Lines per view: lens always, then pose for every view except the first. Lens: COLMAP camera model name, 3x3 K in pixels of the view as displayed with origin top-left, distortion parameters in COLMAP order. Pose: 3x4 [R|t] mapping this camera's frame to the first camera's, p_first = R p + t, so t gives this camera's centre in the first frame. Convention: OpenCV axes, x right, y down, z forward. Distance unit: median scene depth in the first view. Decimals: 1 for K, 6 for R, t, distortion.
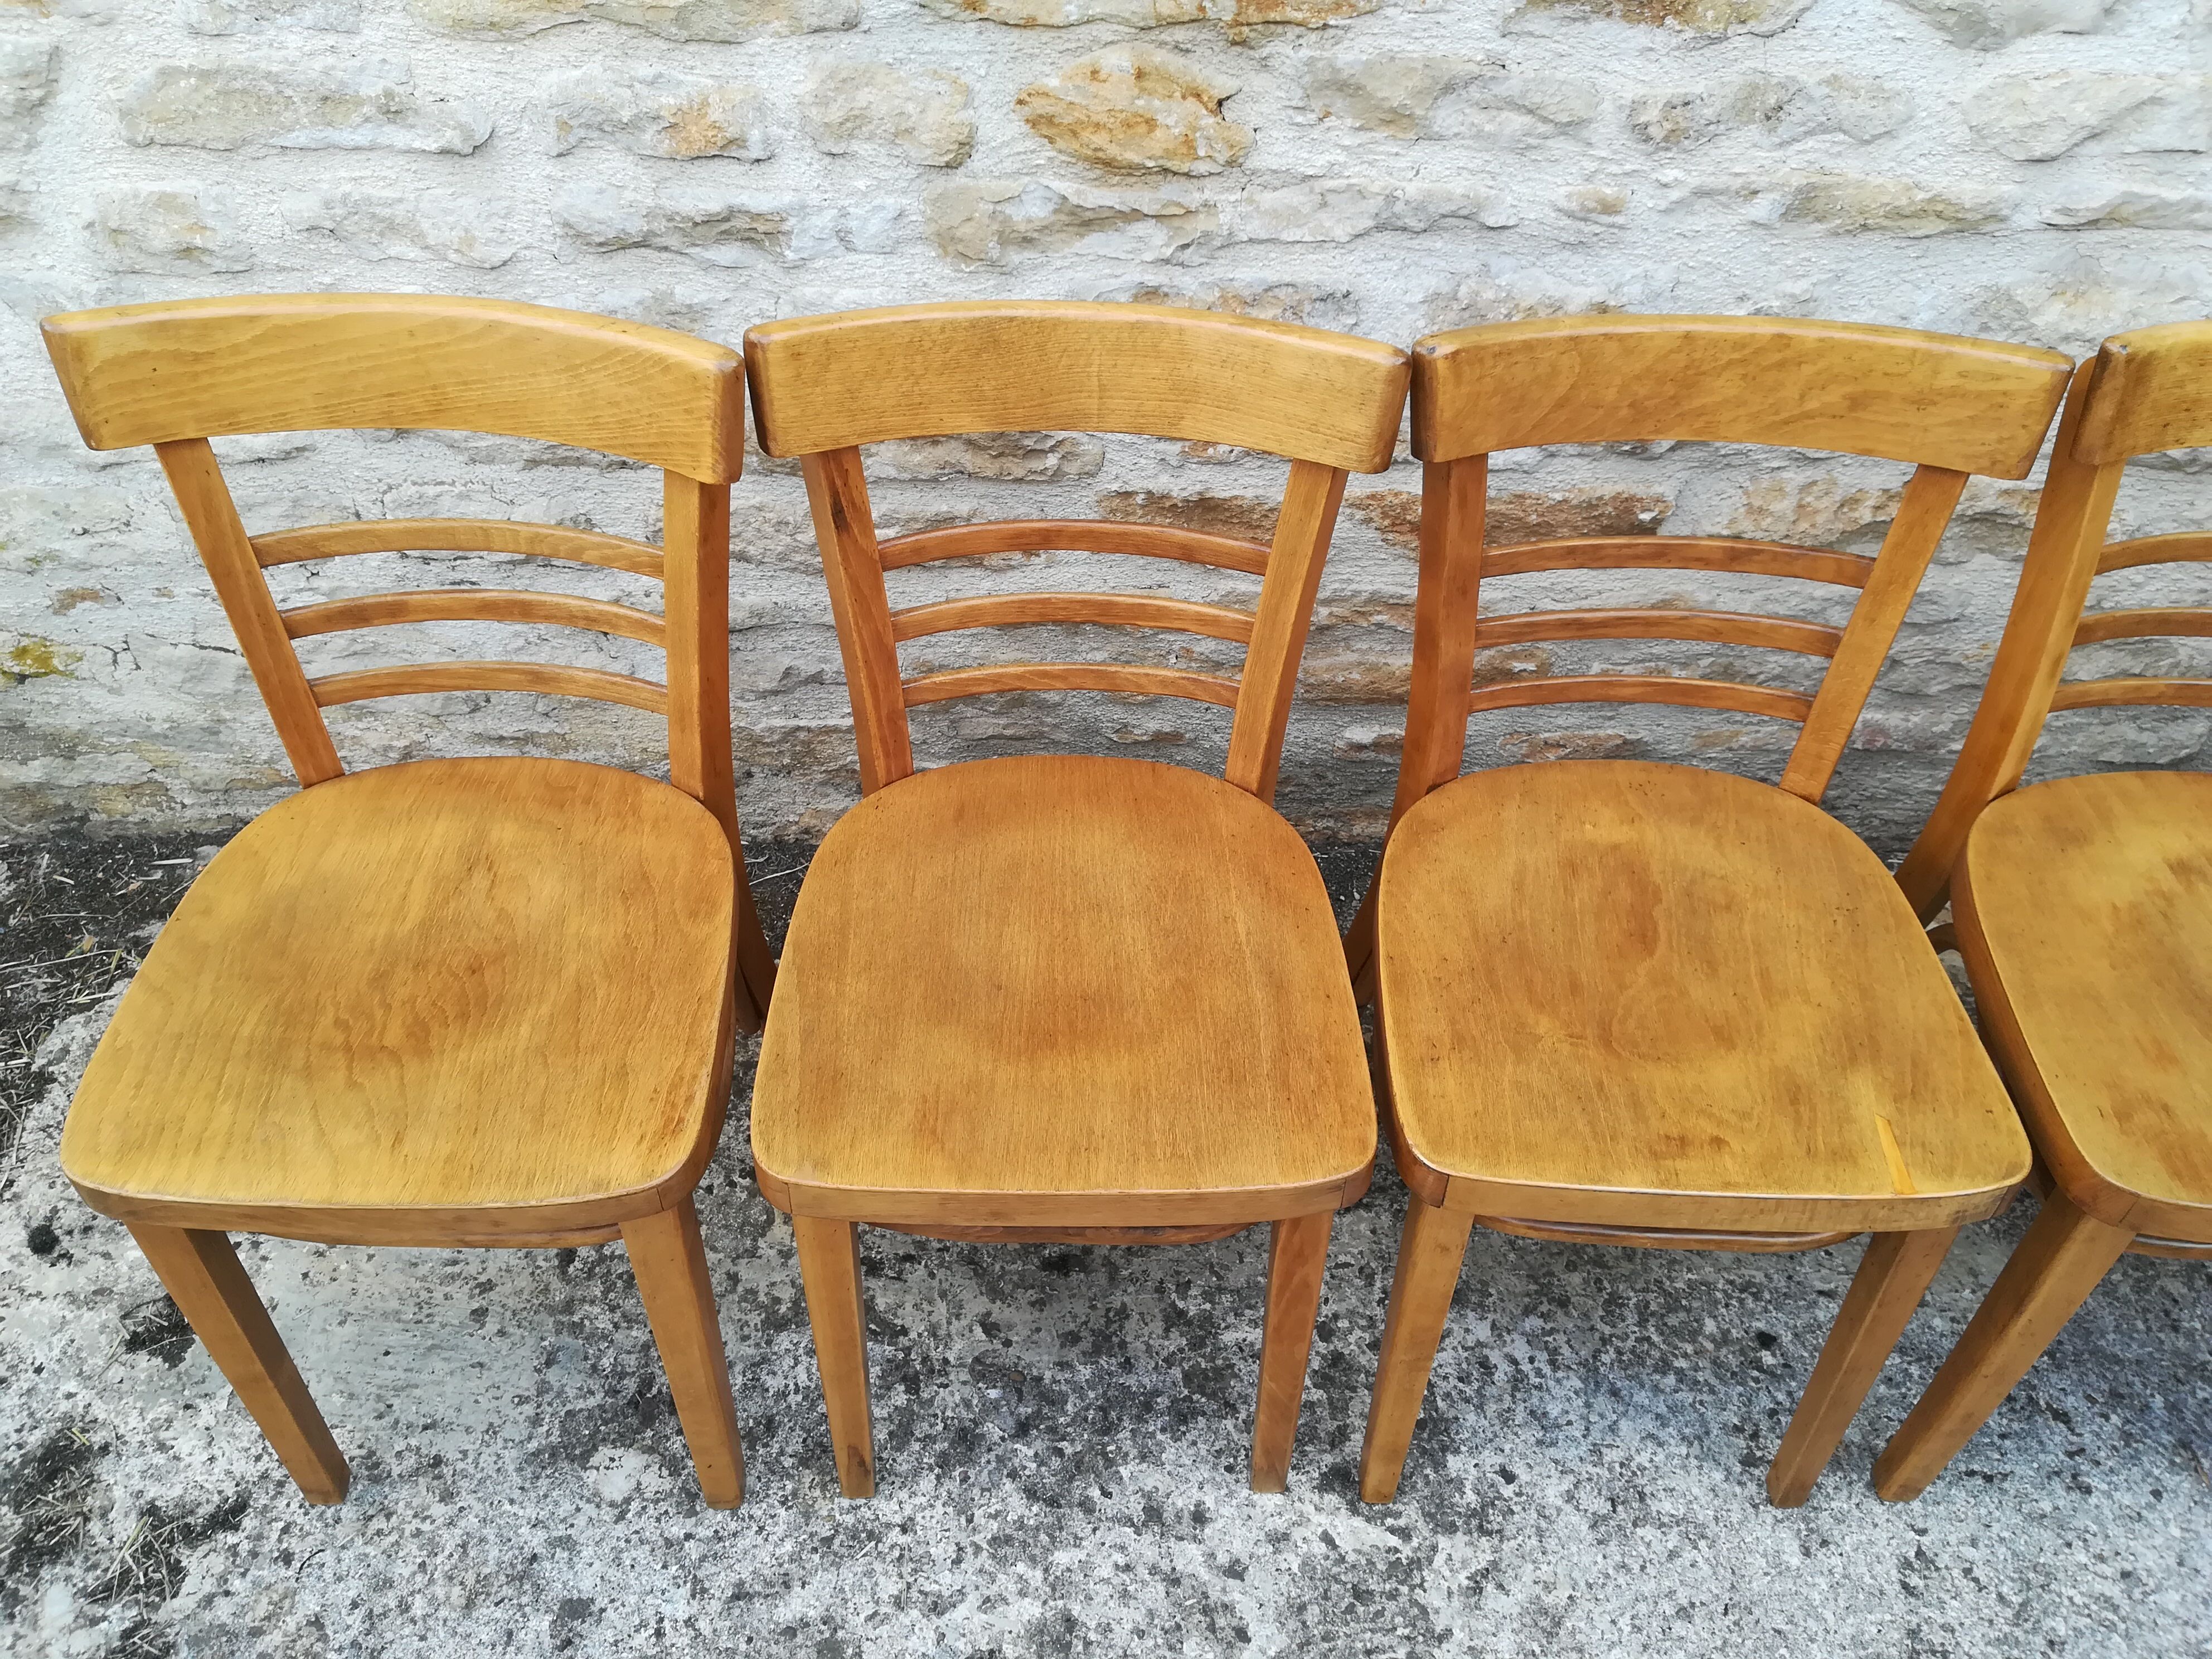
lens RADIAL K [[1726.7, 0, 1101.1], [0, 1726.7, 847.0], [0, 0, 1]] dist [0.046504, -0.074421]
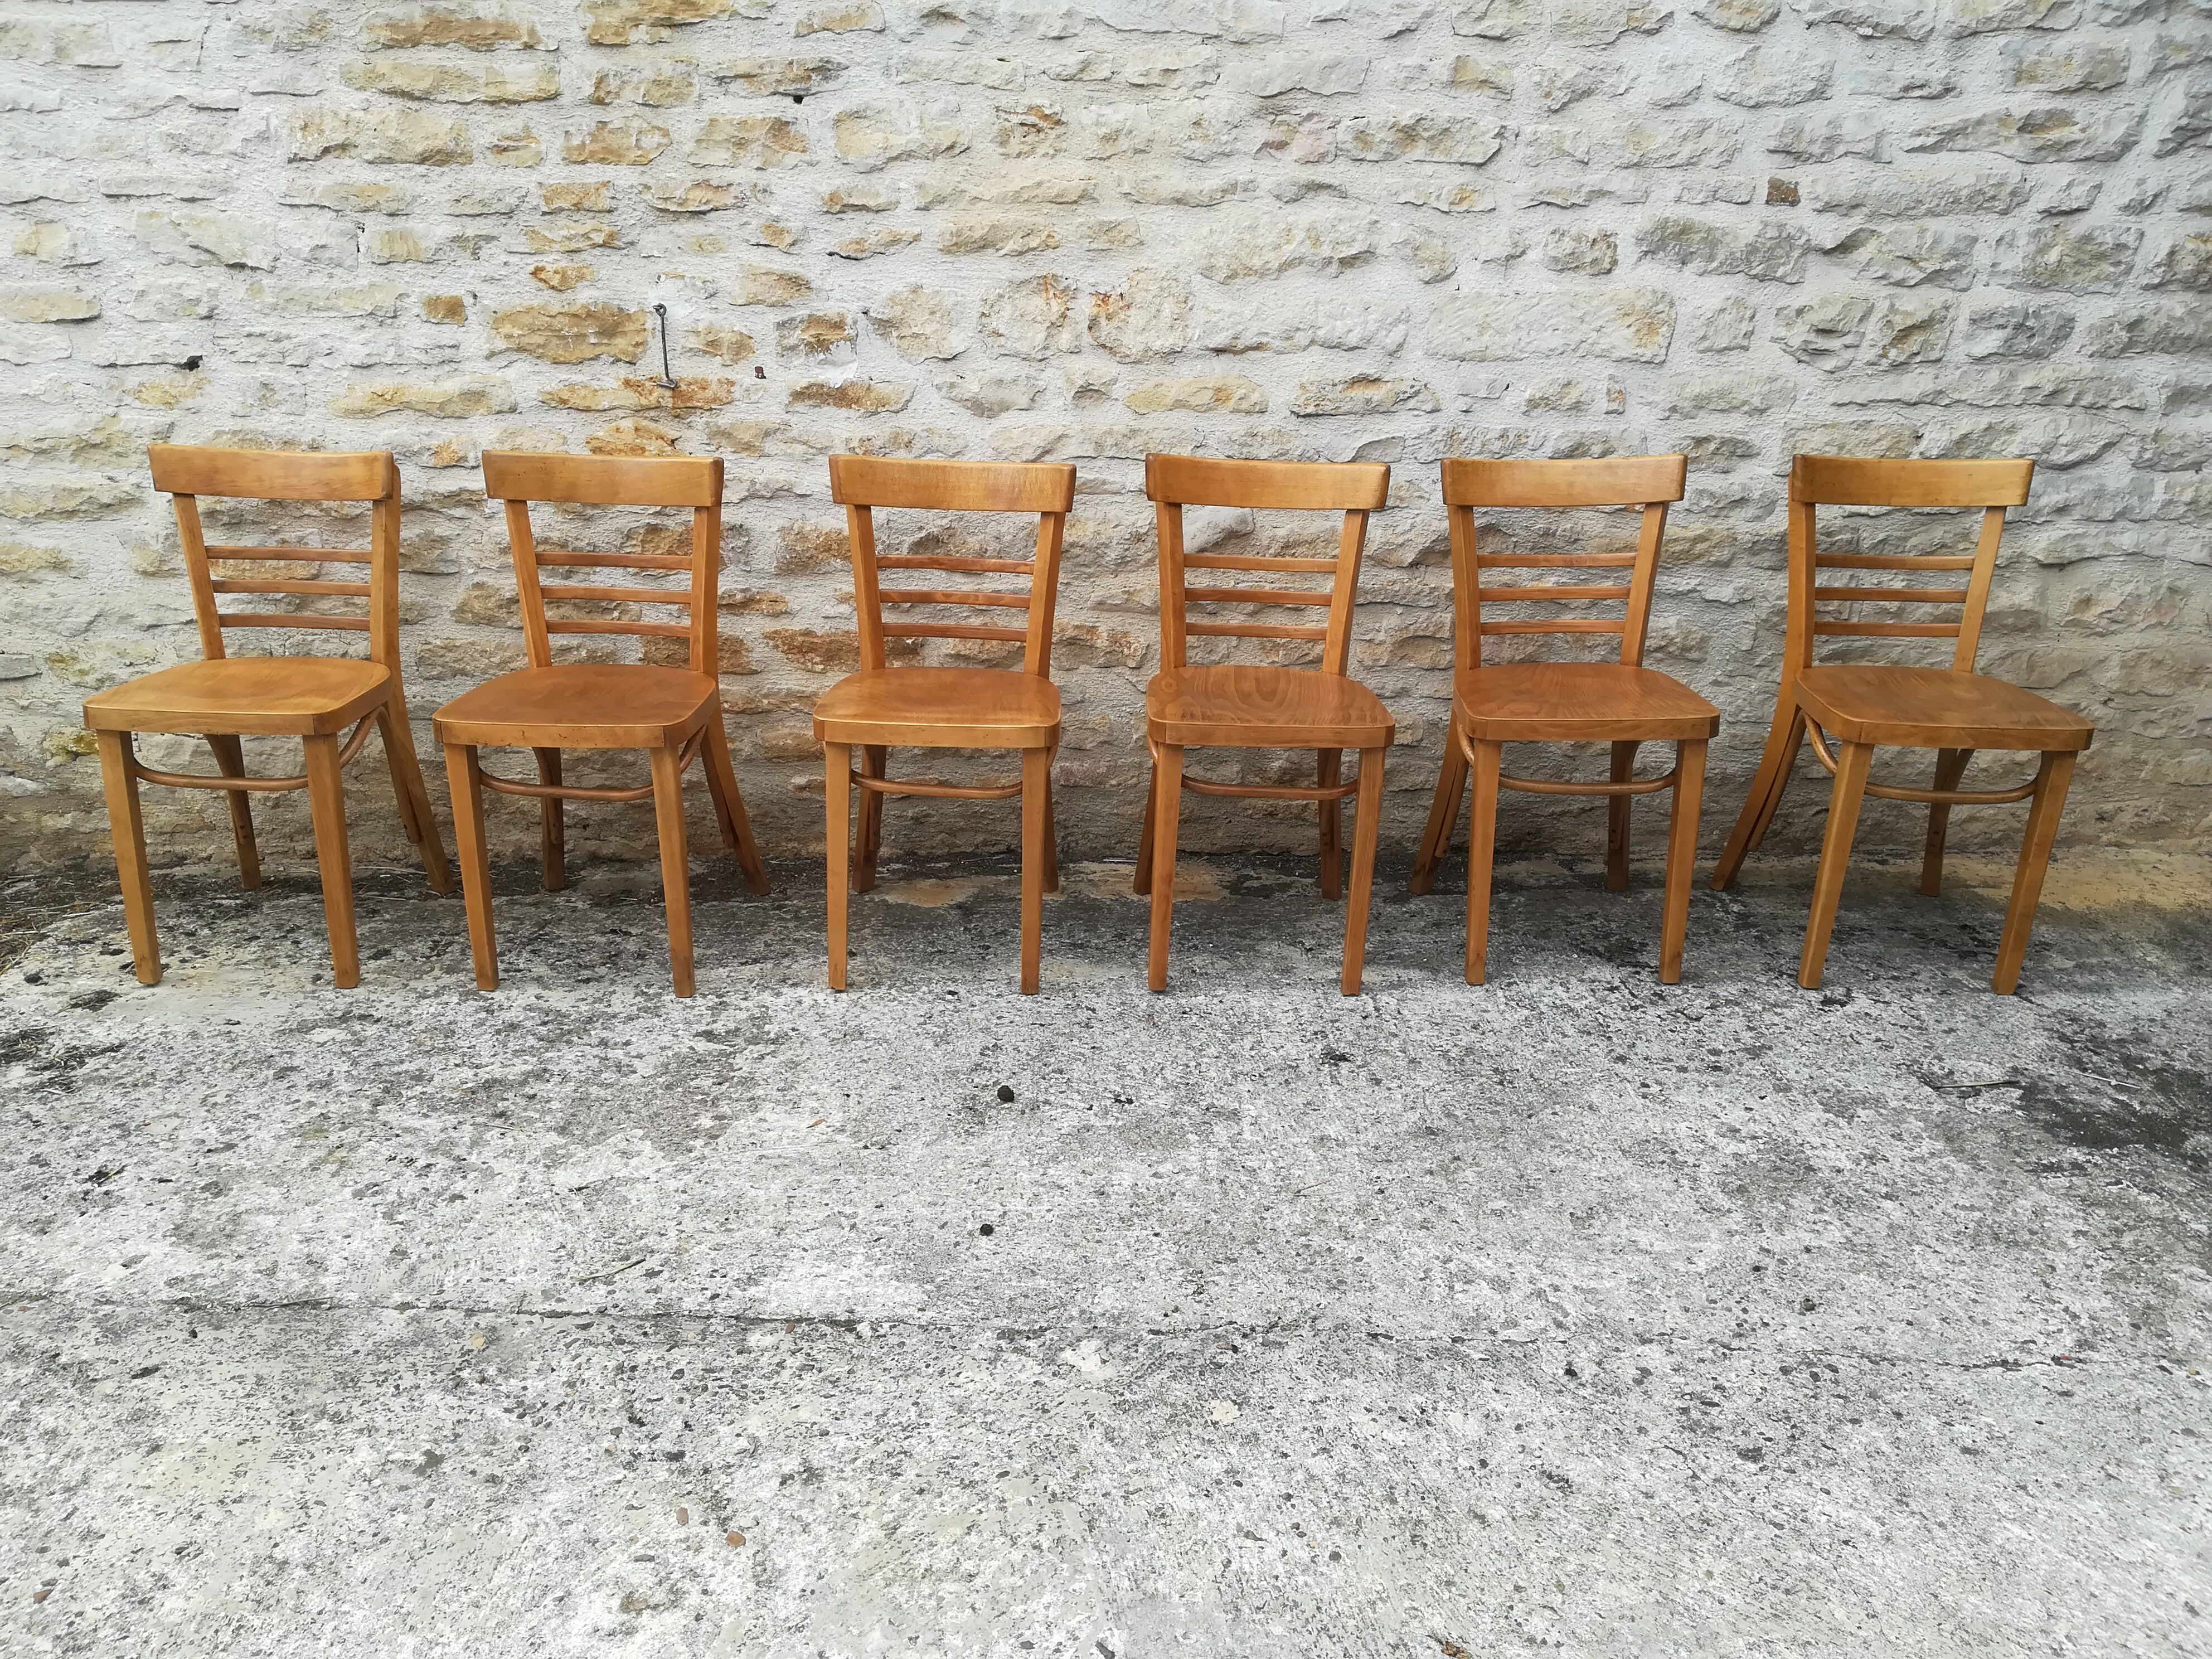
lens RADIAL K [[1726.7, 0, 1116.2], [0, 1726.7, 849.1], [0, 0, 1]] dist [0.046504, -0.074421]
pose [[0.998874, -0.021059, 0.042517, 0.522435], [0.037129, 0.904836, -0.424138, 1.025562], [-0.029539, 0.425239, 0.904599, -0.858840]]
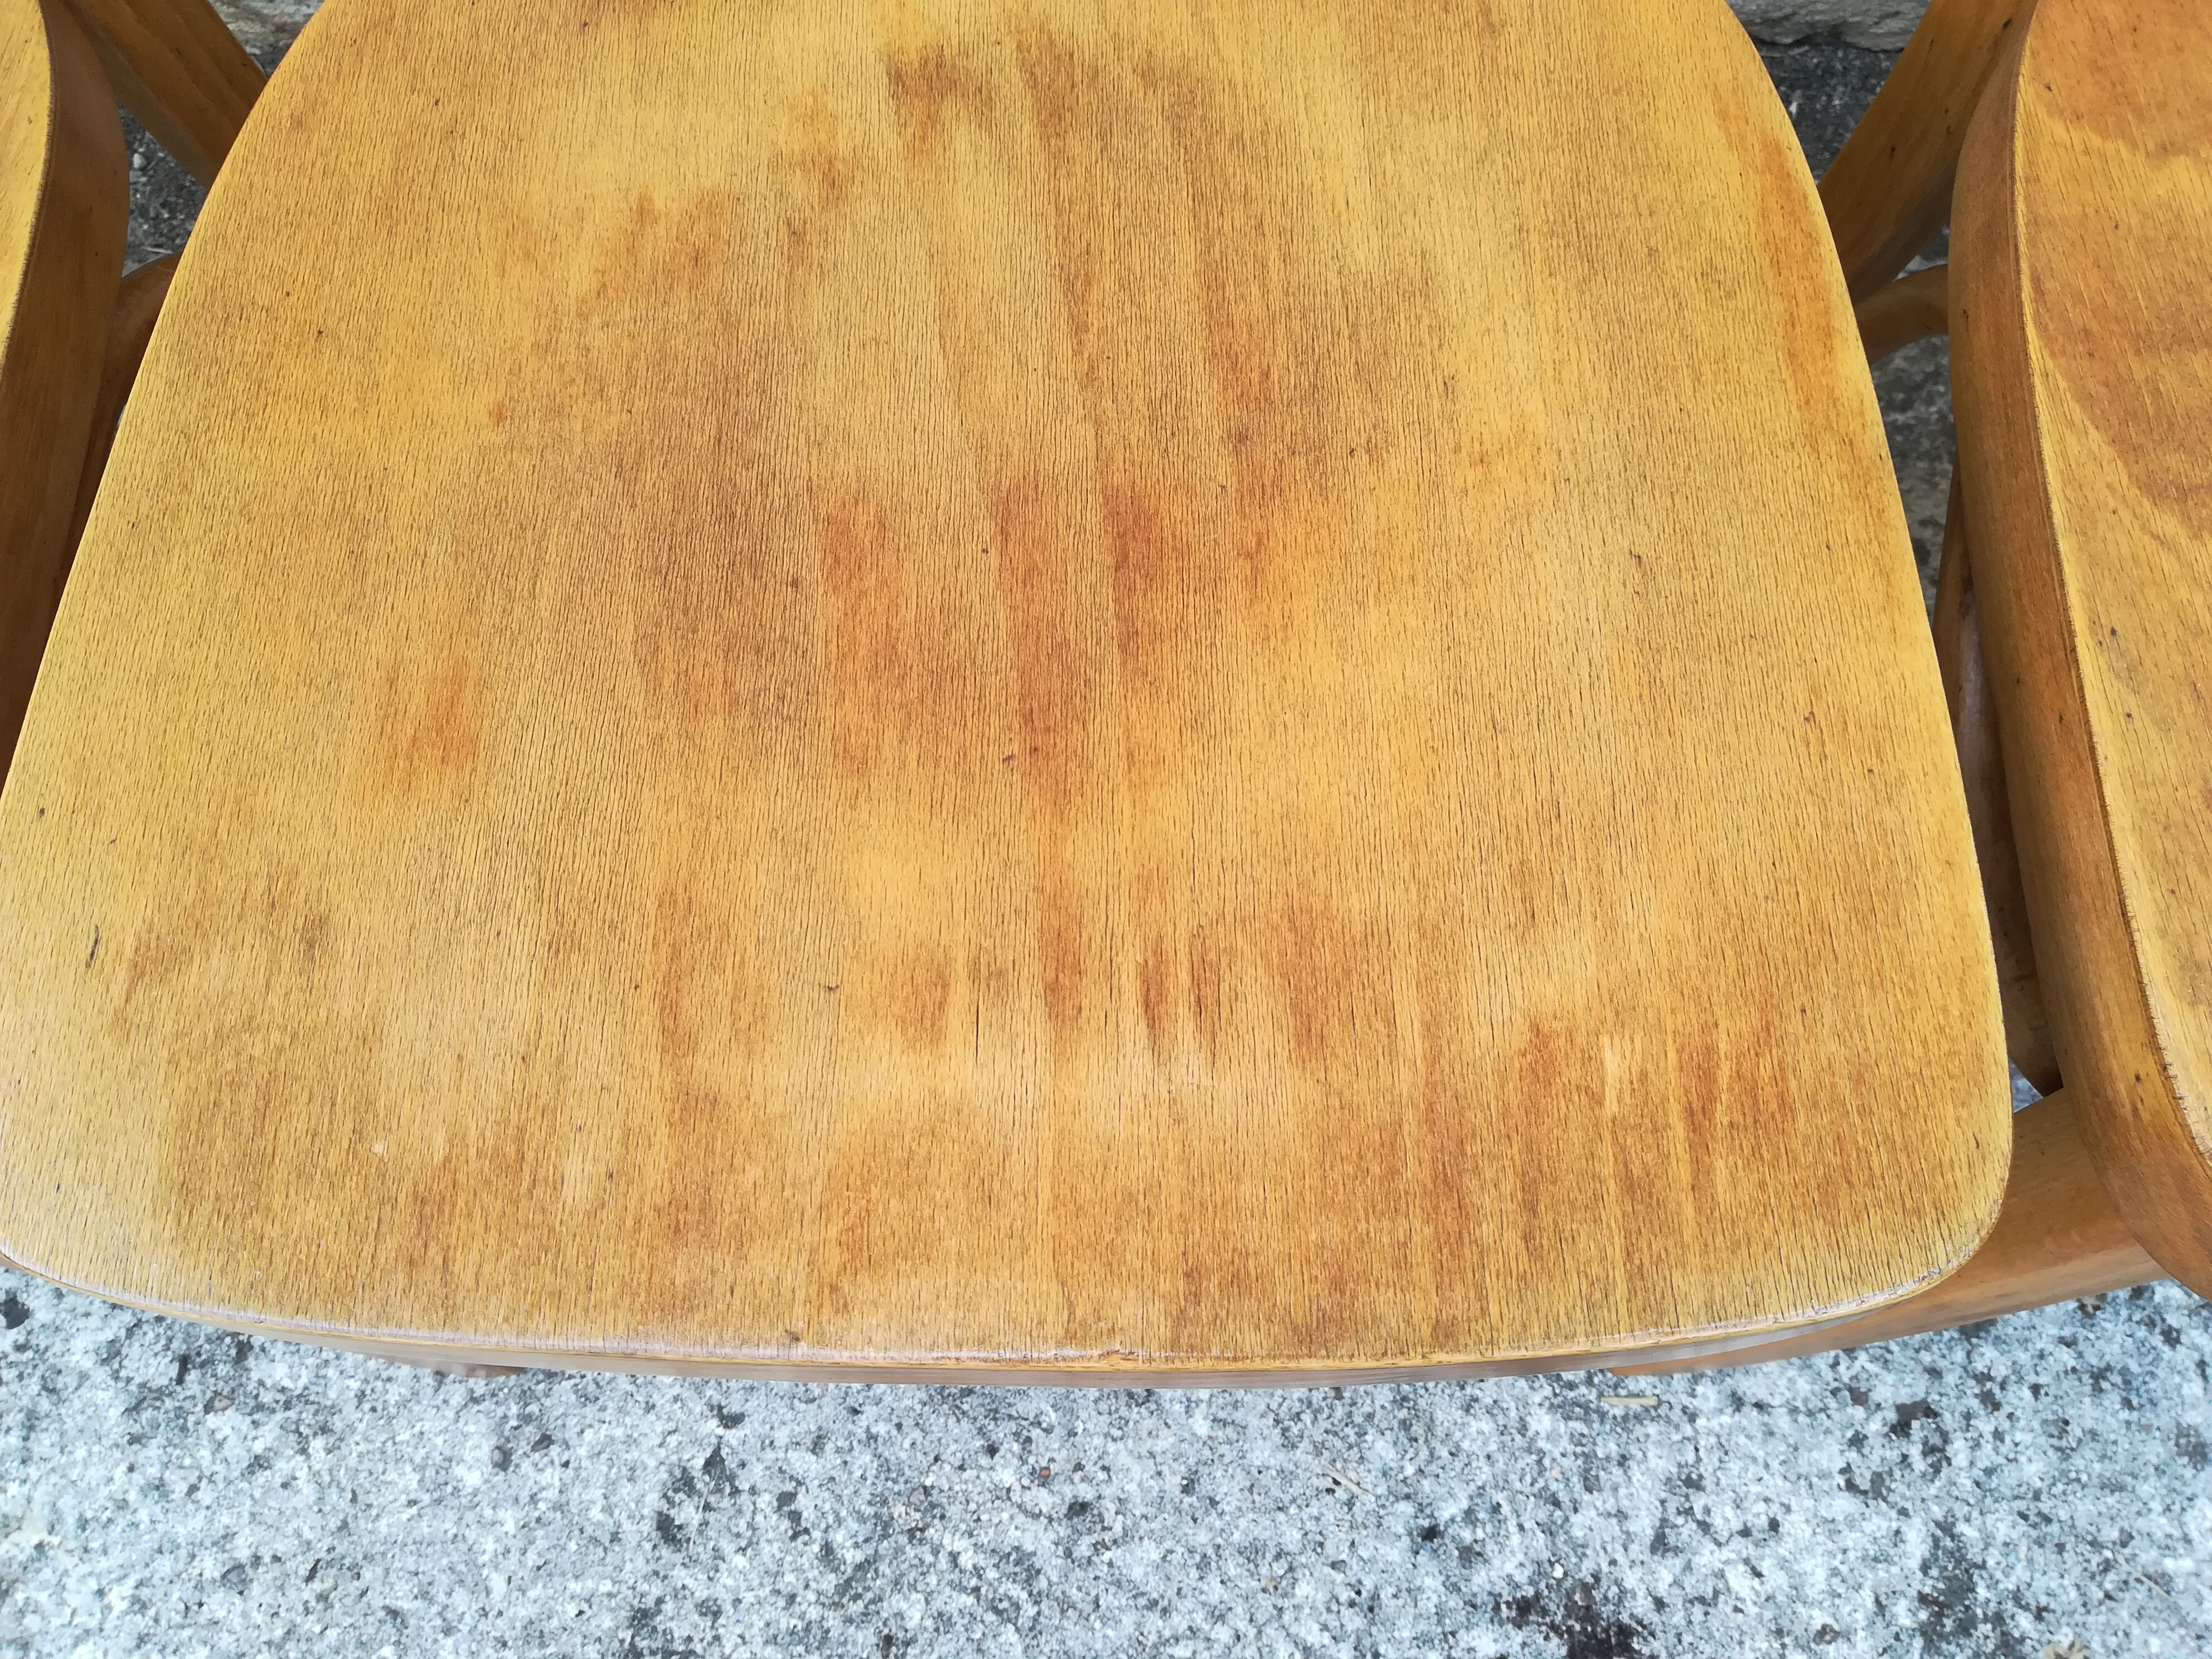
lens RADIAL K [[1726.7, 0, 1104.3], [0, 1726.7, 836.4], [0, 0, 1]] dist [0.046504, -0.074421]
pose [[0.999422, -0.004816, -0.033659, 0.603227], [0.018066, 0.913847, 0.405657, 0.009550], [0.028806, -0.406030, 0.913405, 0.578094]]
